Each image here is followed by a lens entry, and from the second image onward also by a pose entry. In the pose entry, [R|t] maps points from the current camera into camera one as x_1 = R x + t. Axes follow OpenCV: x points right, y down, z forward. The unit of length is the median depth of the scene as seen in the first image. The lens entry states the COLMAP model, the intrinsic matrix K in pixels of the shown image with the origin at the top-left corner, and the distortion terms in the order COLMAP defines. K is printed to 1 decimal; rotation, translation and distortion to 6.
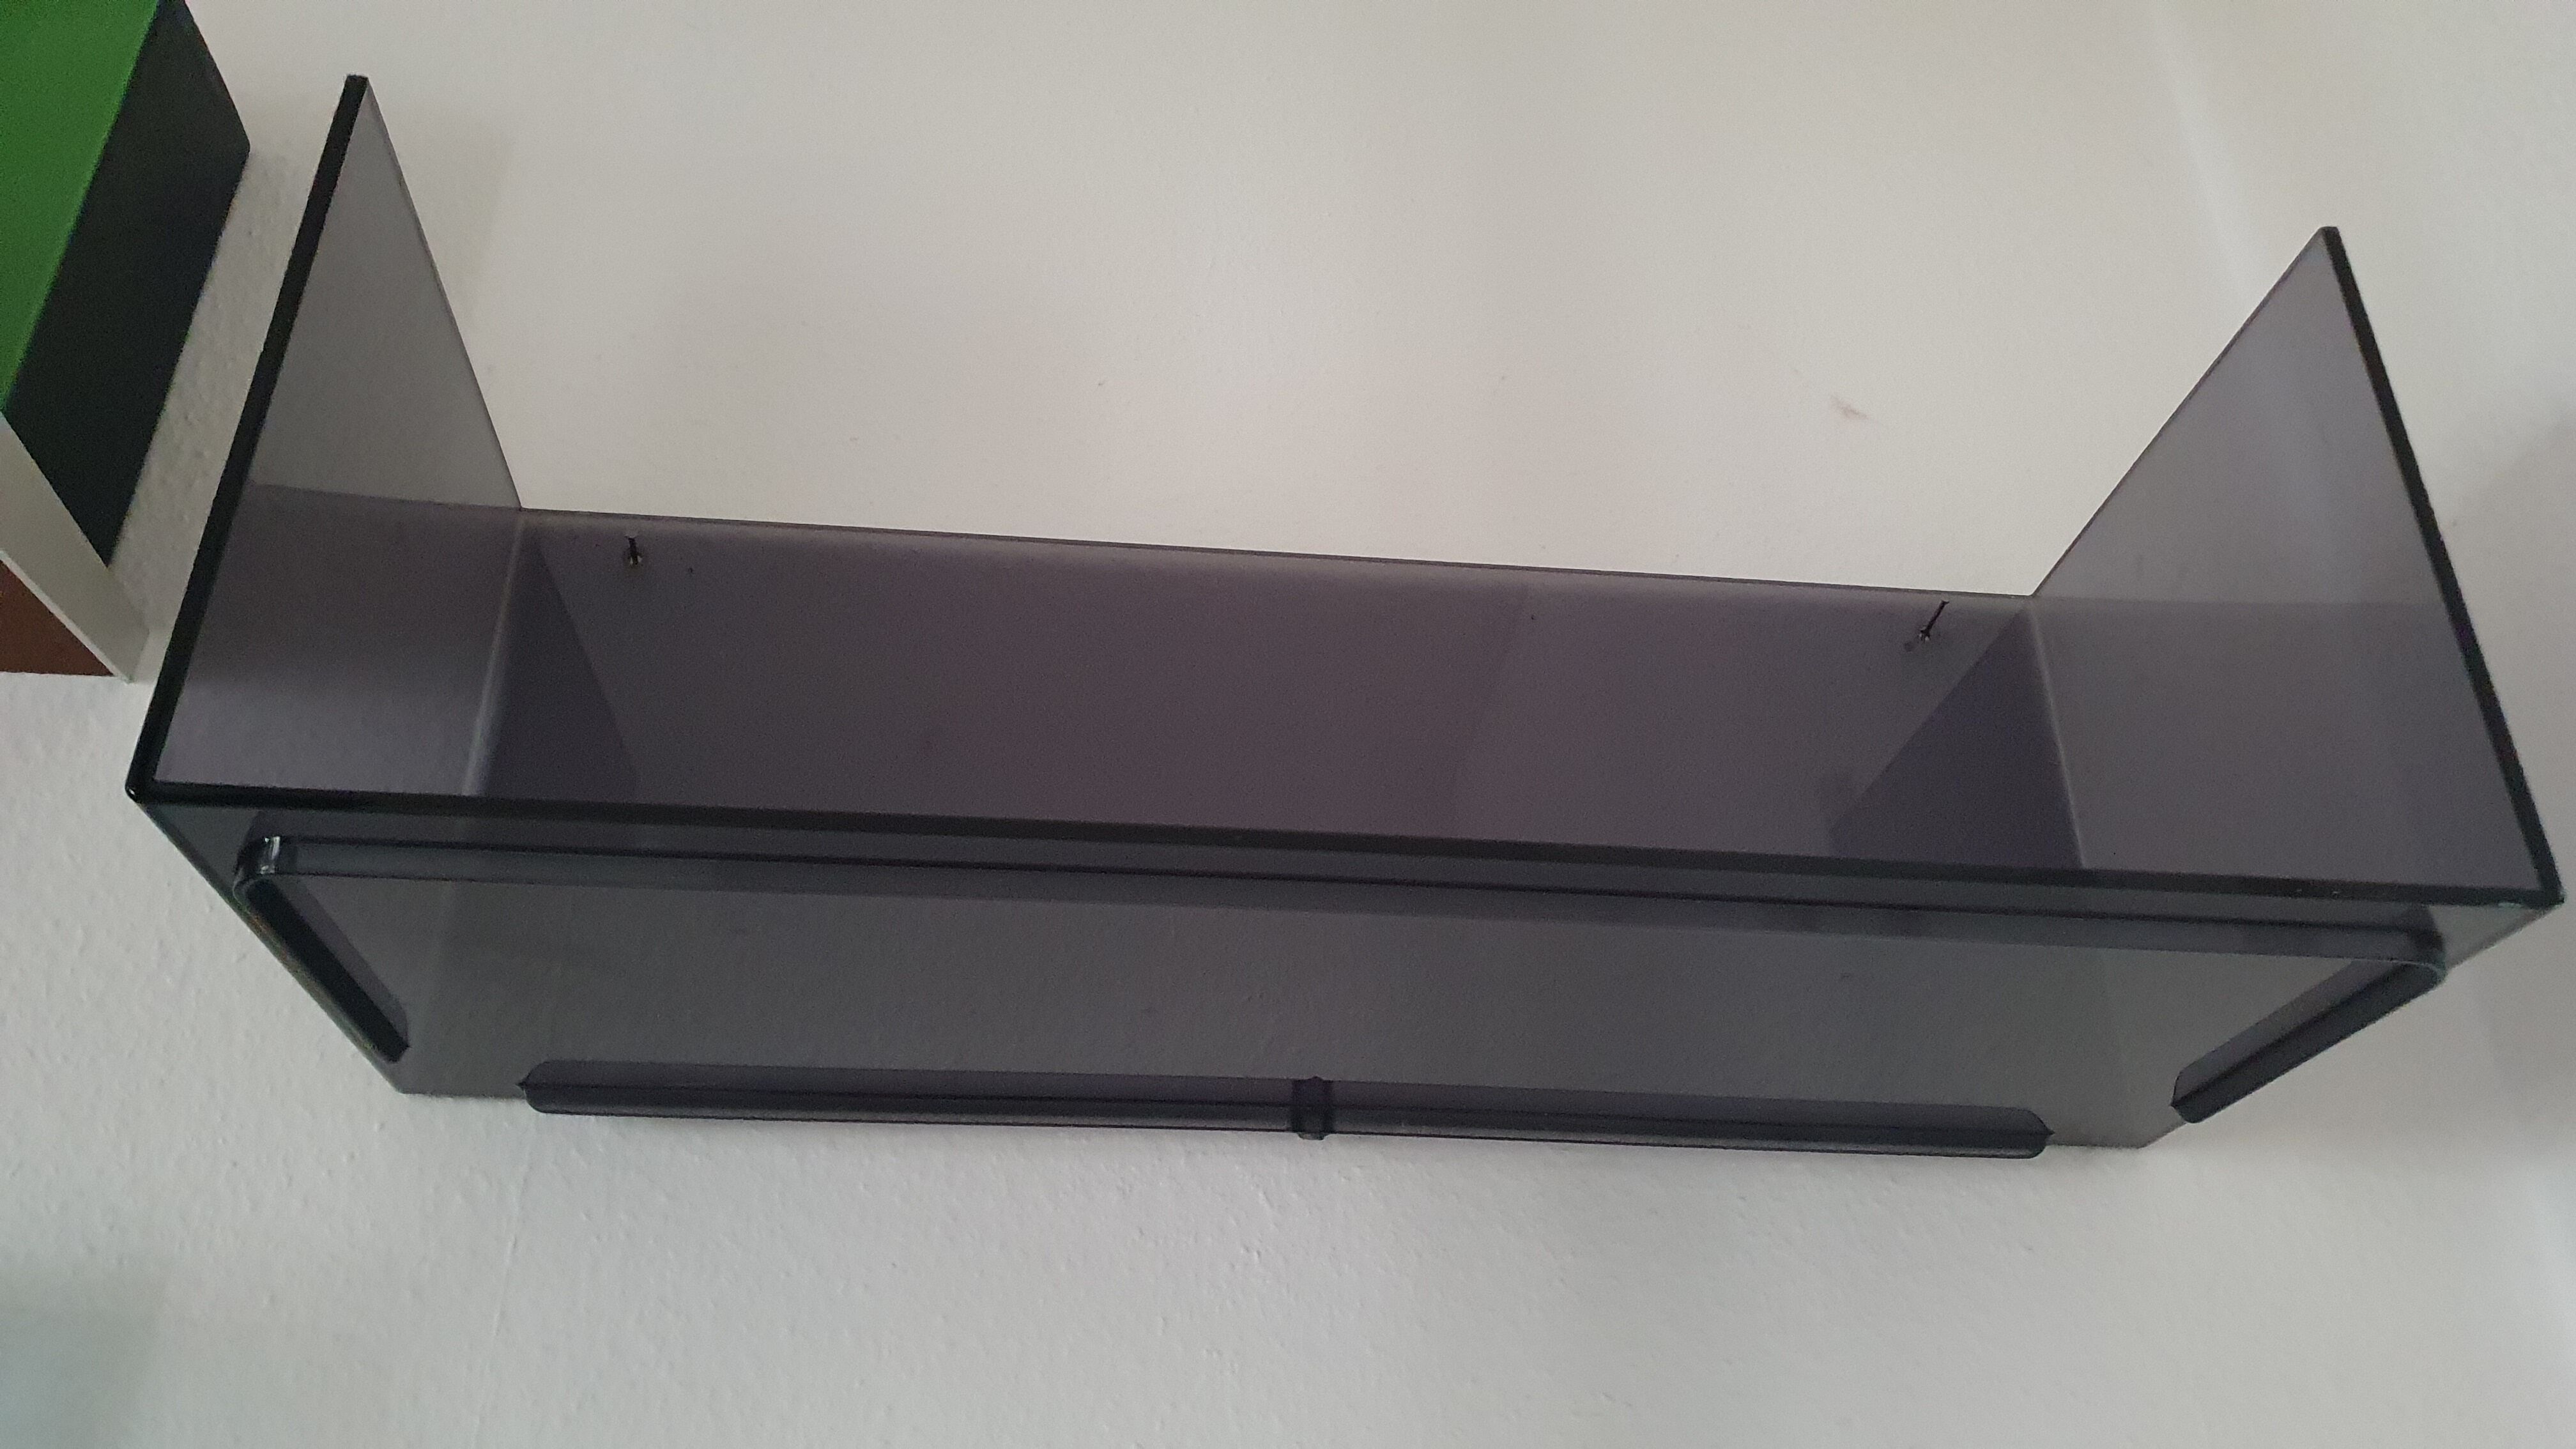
lens RADIAL K [[2003.6, 0, 1278.3], [0, 2003.6, 741.7], [0, 0, 1]] dist [-0.011140, 0.036183]
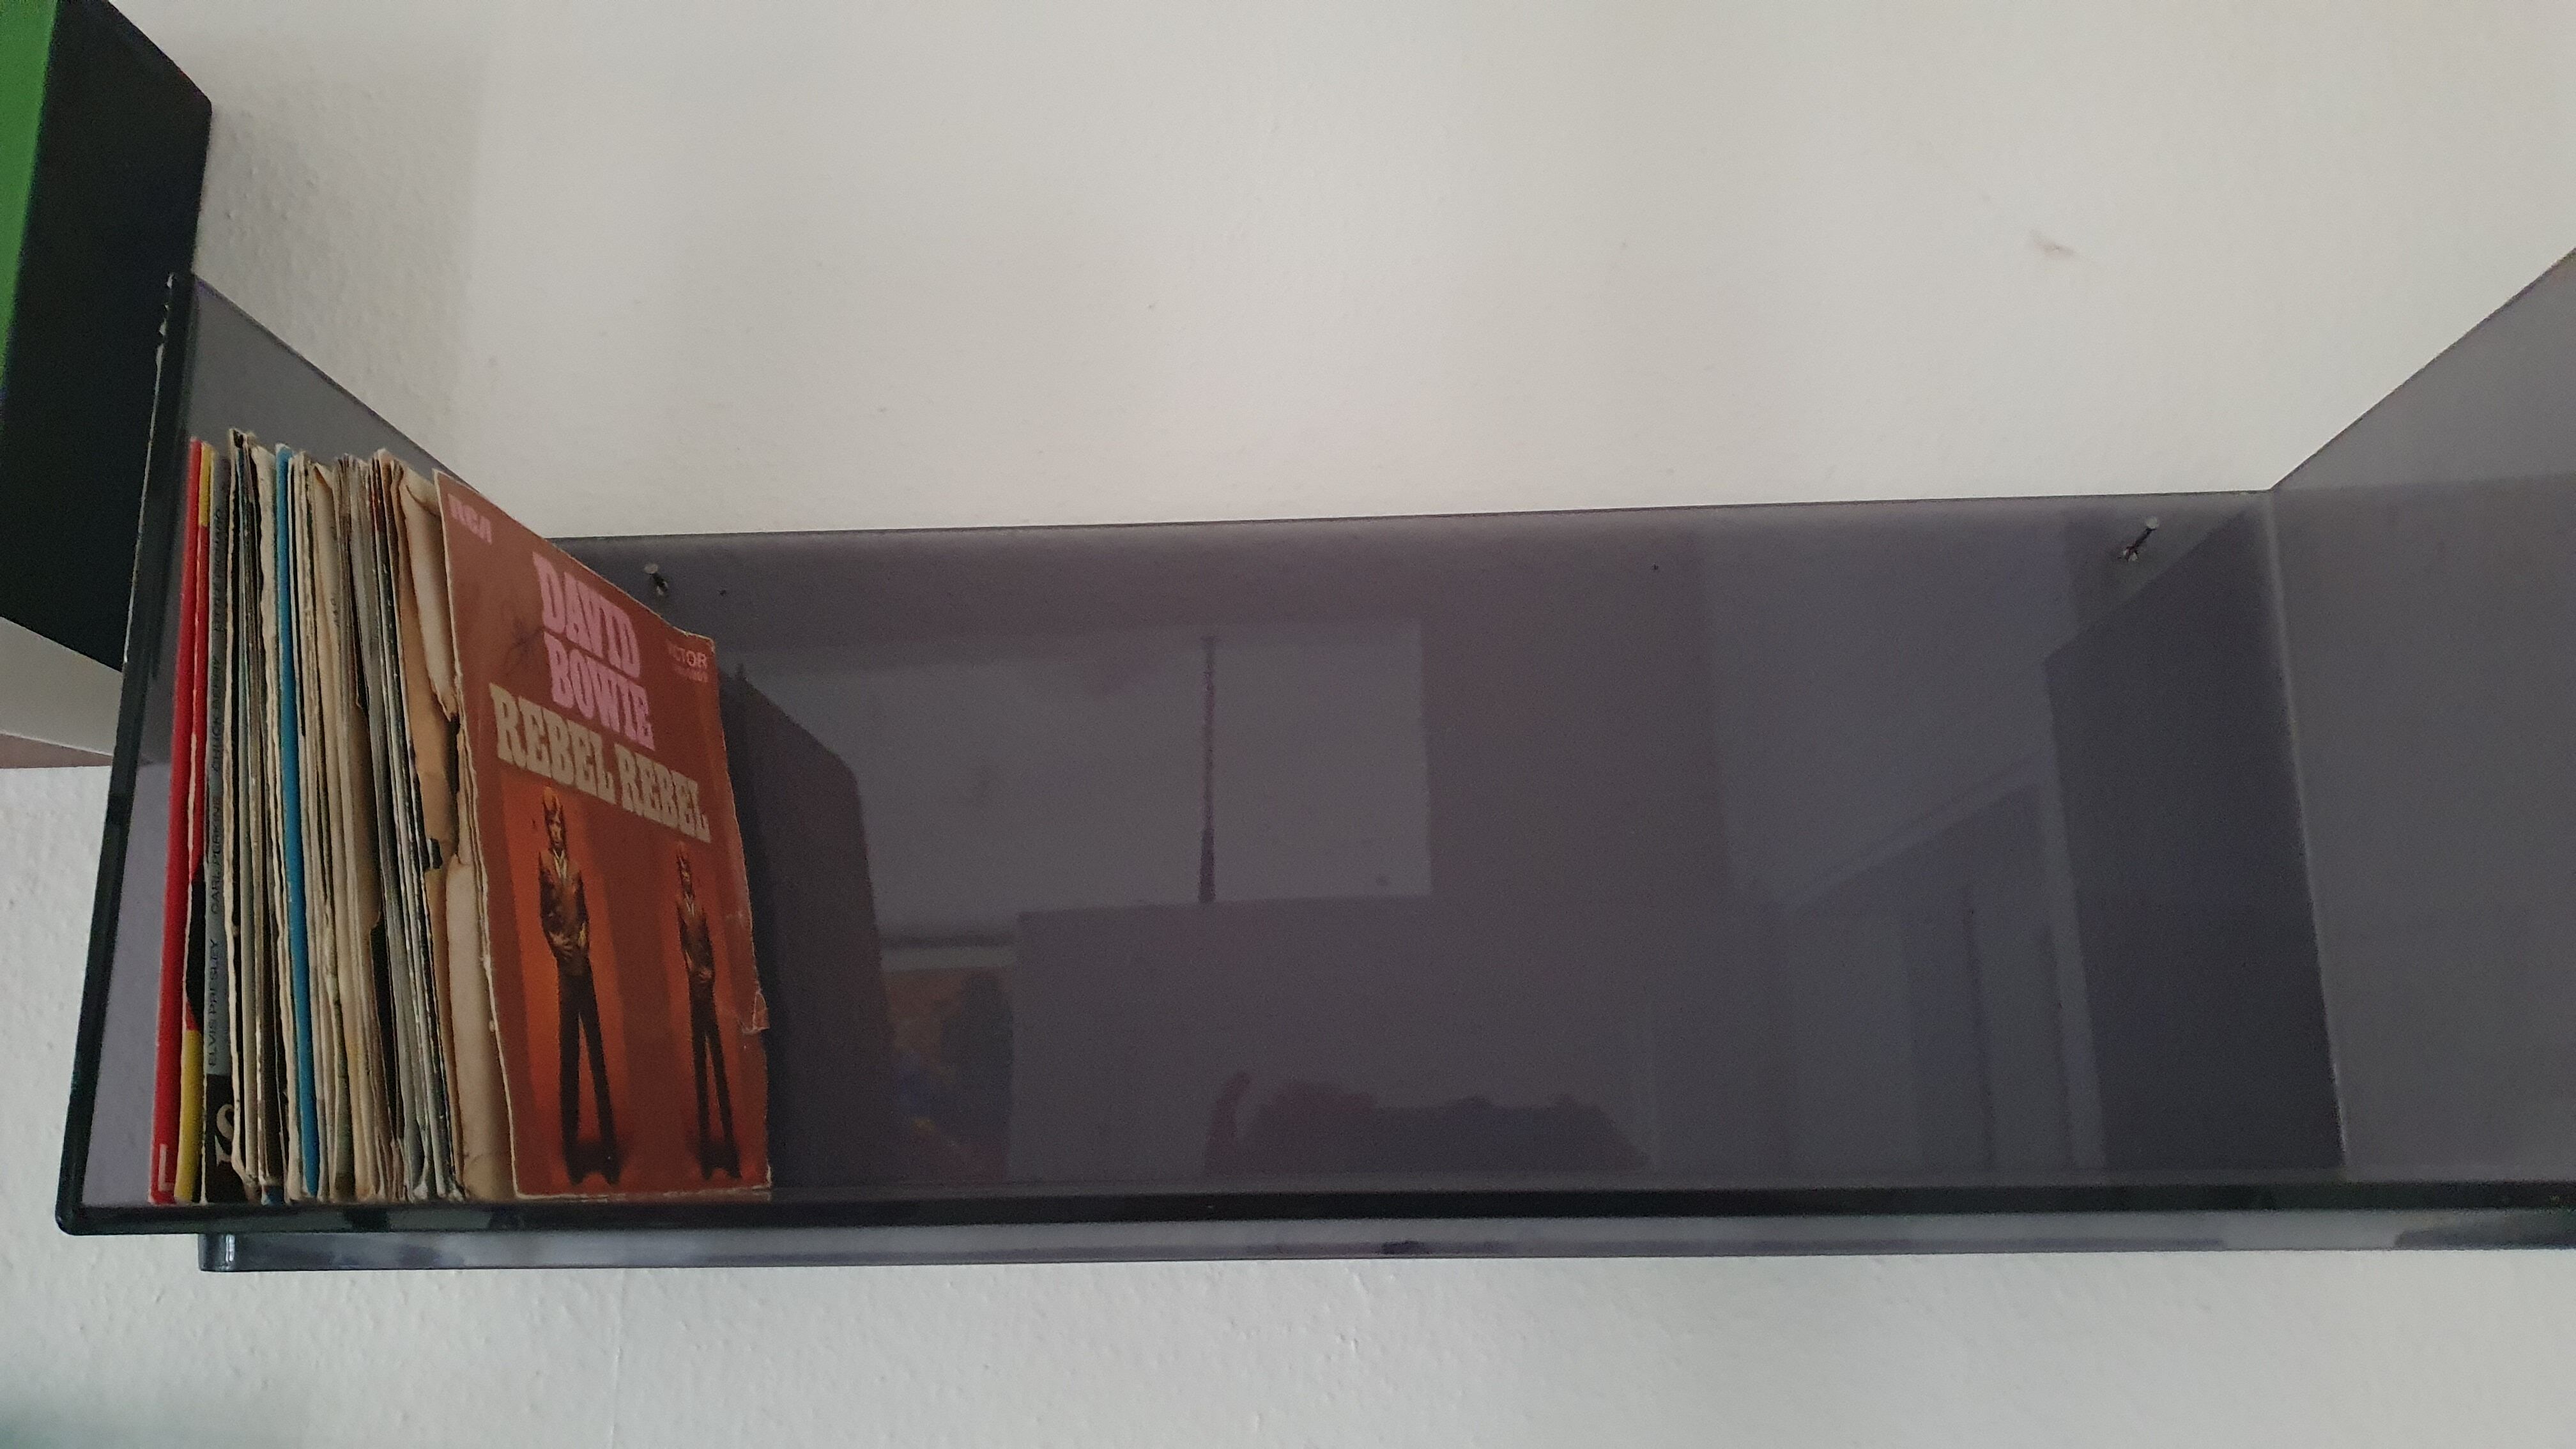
lens RADIAL K [[2003.6, 0, 1273.8], [0, 2003.6, 729.9], [0, 0, 1]] dist [-0.011140, 0.036183]
pose [[0.987715, -0.043839, -0.149993, 0.111236], [0.082235, 0.962006, 0.260350, -0.287288], [0.132880, -0.269486, 0.953793, 0.156698]]
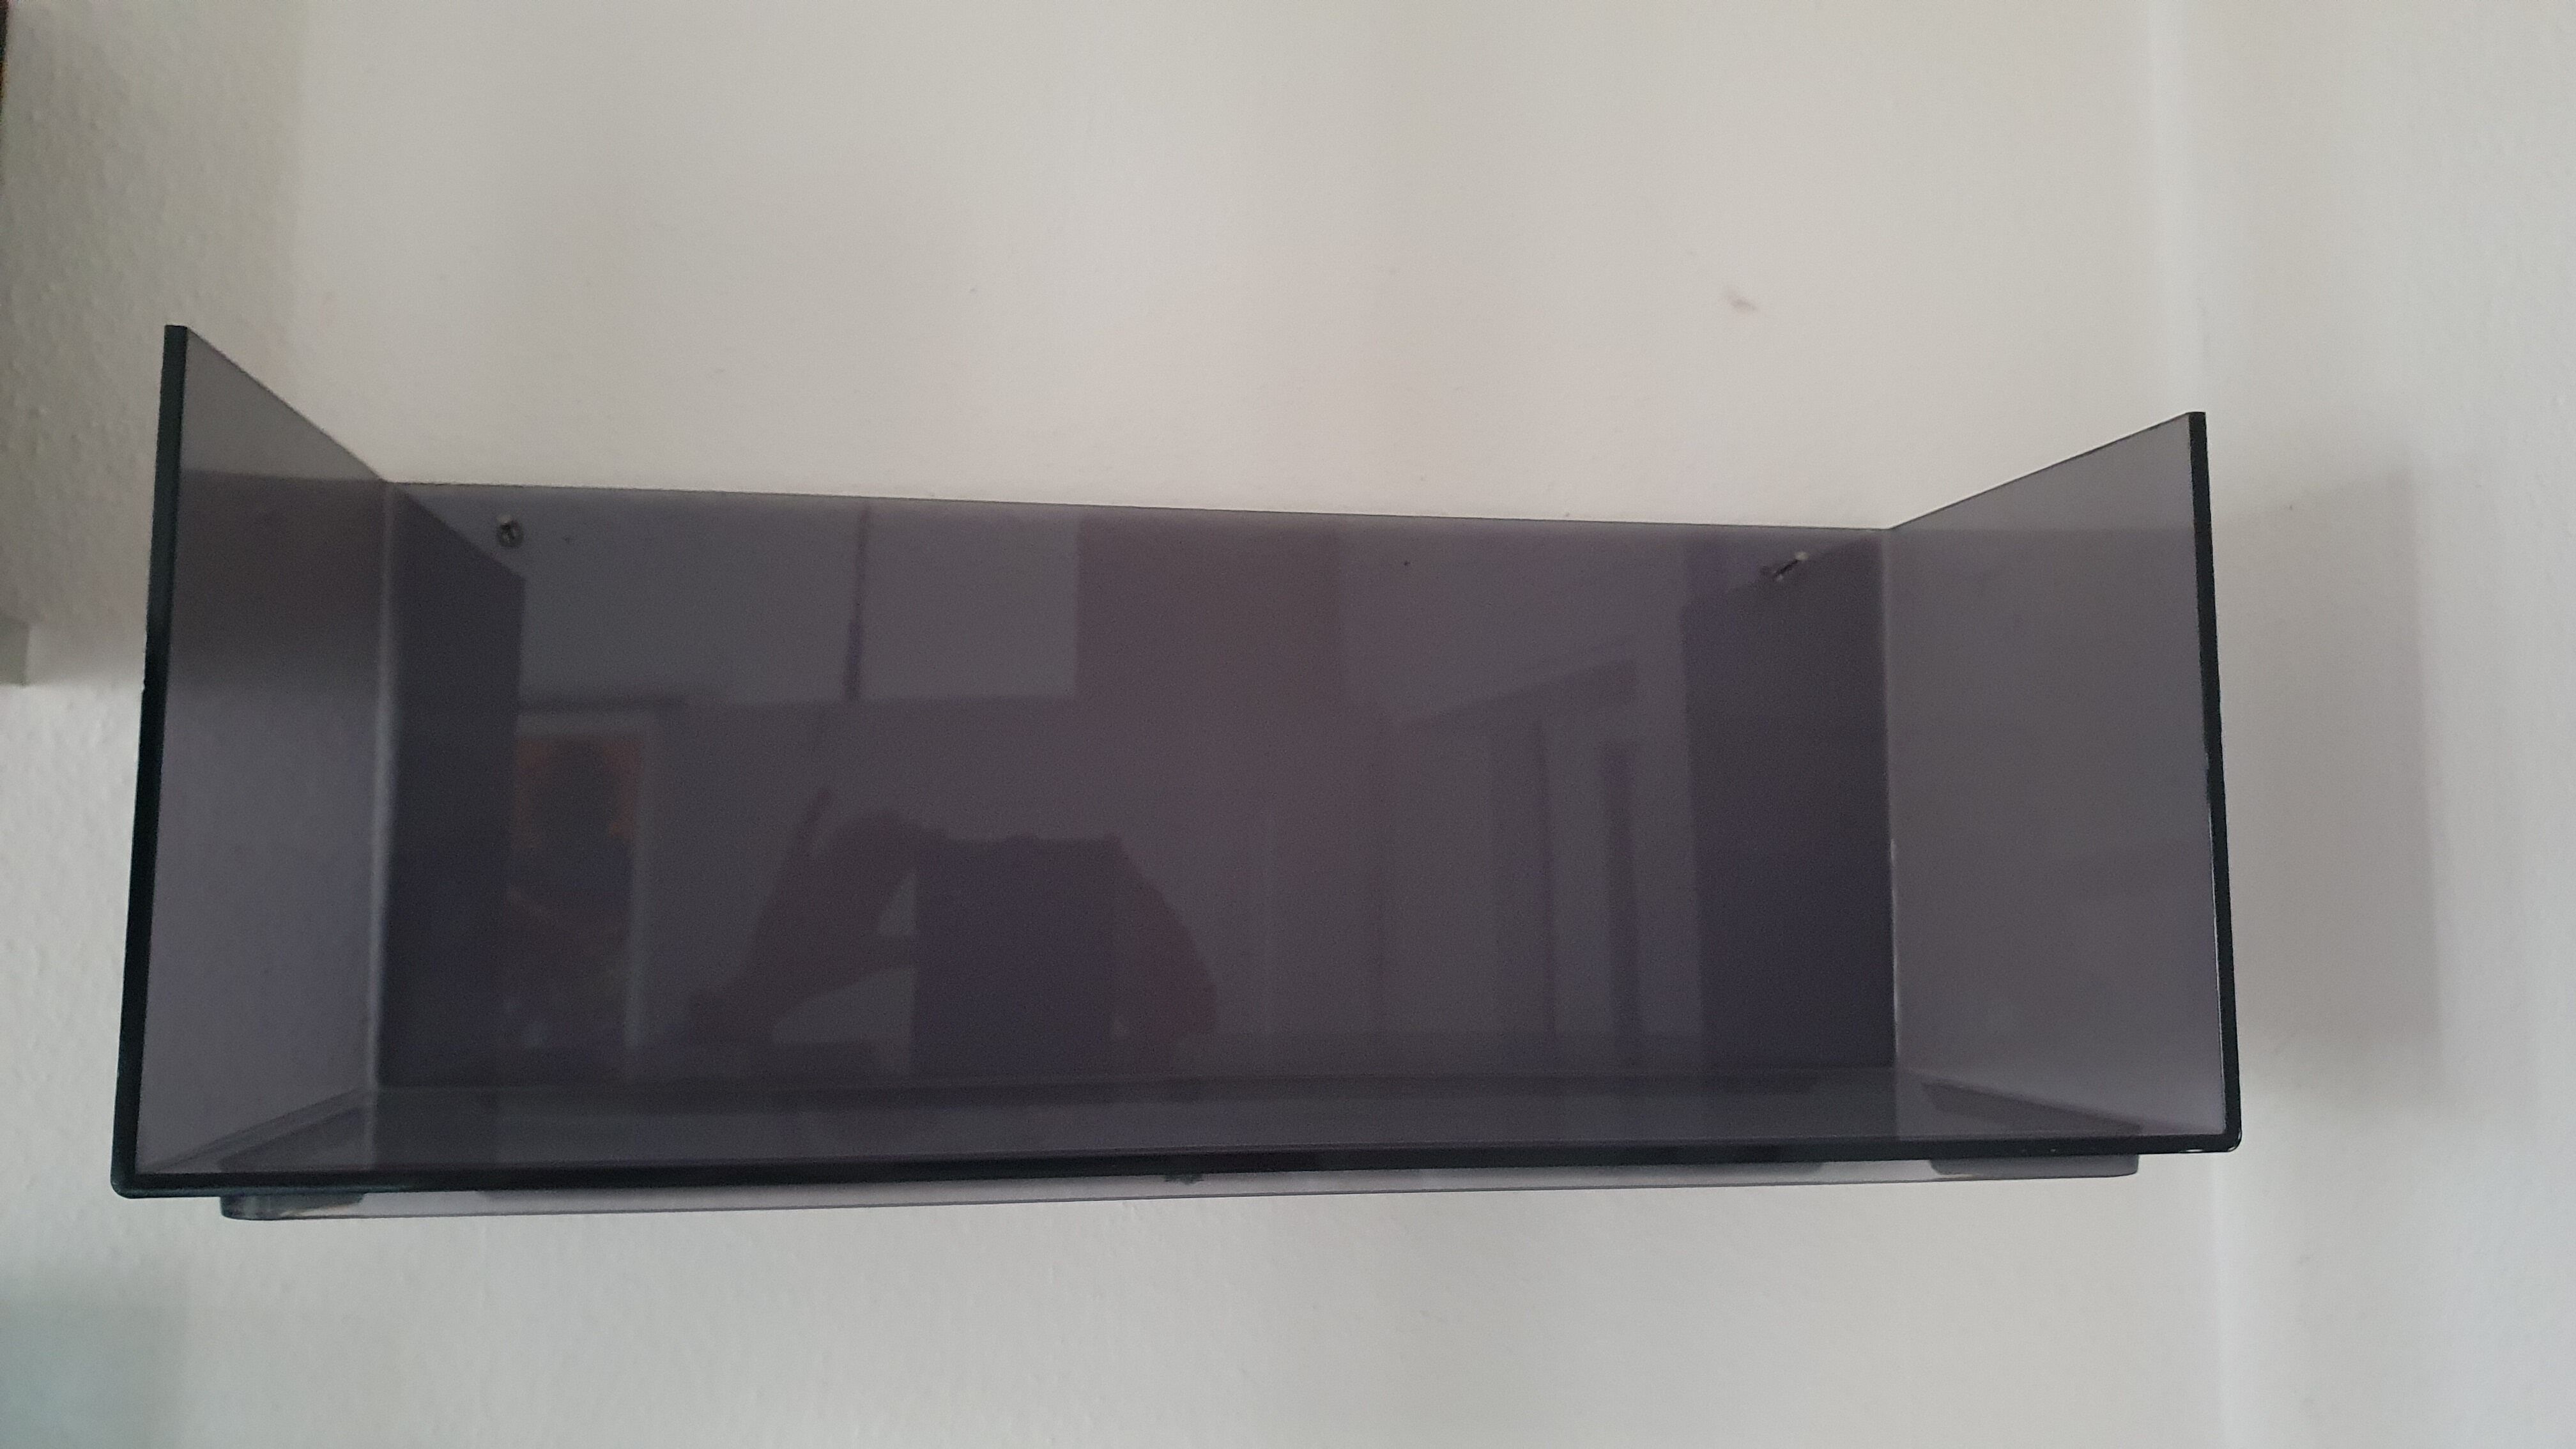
lens RADIAL K [[2003.6, 0, 1269.9], [0, 2003.6, 724.2], [0, 0, 1]] dist [-0.011140, 0.036183]
pose [[0.998596, 0.006099, 0.052624, 0.005526], [-0.026076, 0.921275, 0.388036, -0.468305], [-0.046115, -0.388863, 0.920141, 0.030636]]
